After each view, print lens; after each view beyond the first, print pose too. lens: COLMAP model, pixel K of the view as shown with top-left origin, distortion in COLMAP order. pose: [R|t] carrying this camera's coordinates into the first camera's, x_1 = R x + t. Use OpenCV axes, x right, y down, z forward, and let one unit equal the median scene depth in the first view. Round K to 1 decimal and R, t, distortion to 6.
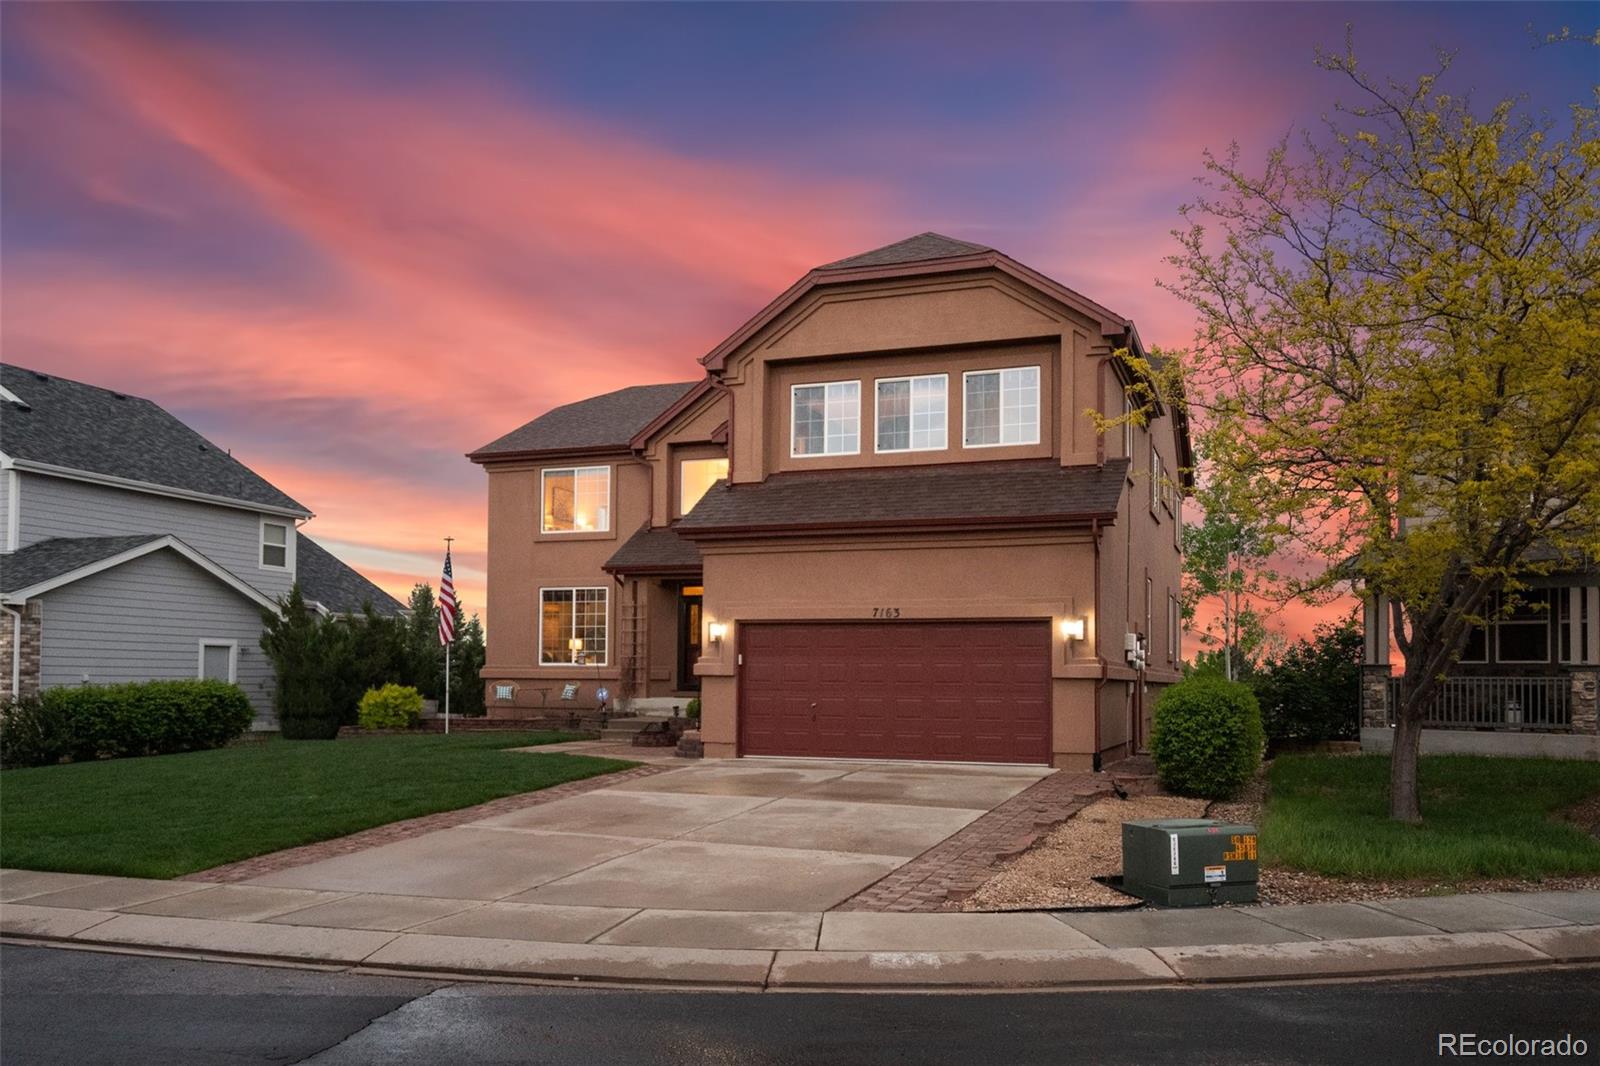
lens RADIAL K [[1203.9, 0, 800.0], [0, 1203.9, 533.0], [0, 0, 1]] dist [-0.003015, -0.000685]
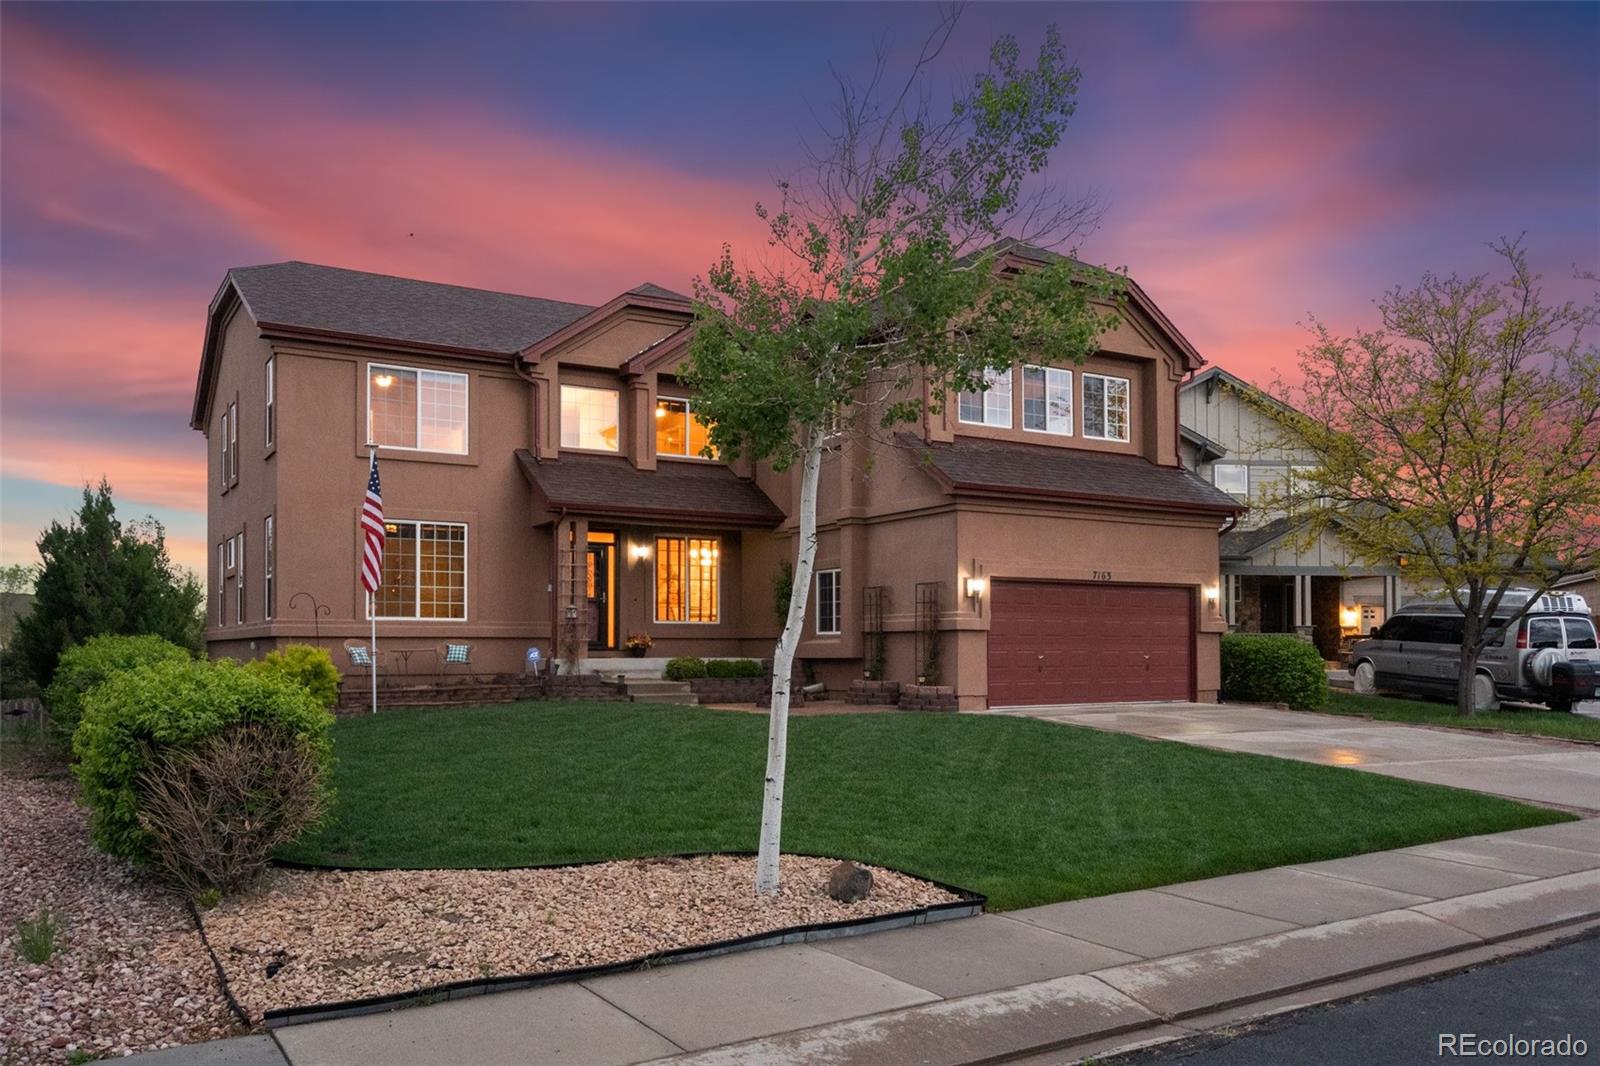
lens RADIAL K [[1203.9, 0, 800.0], [0, 1203.9, 533.0], [0, 0, 1]] dist [-0.003015, -0.000685]
pose [[0.633220, 0.066101, 0.771144, -0.948037], [-0.087010, 0.996110, -0.013937, 0.063111], [-0.769065, -0.058272, 0.636509, 0.465228]]
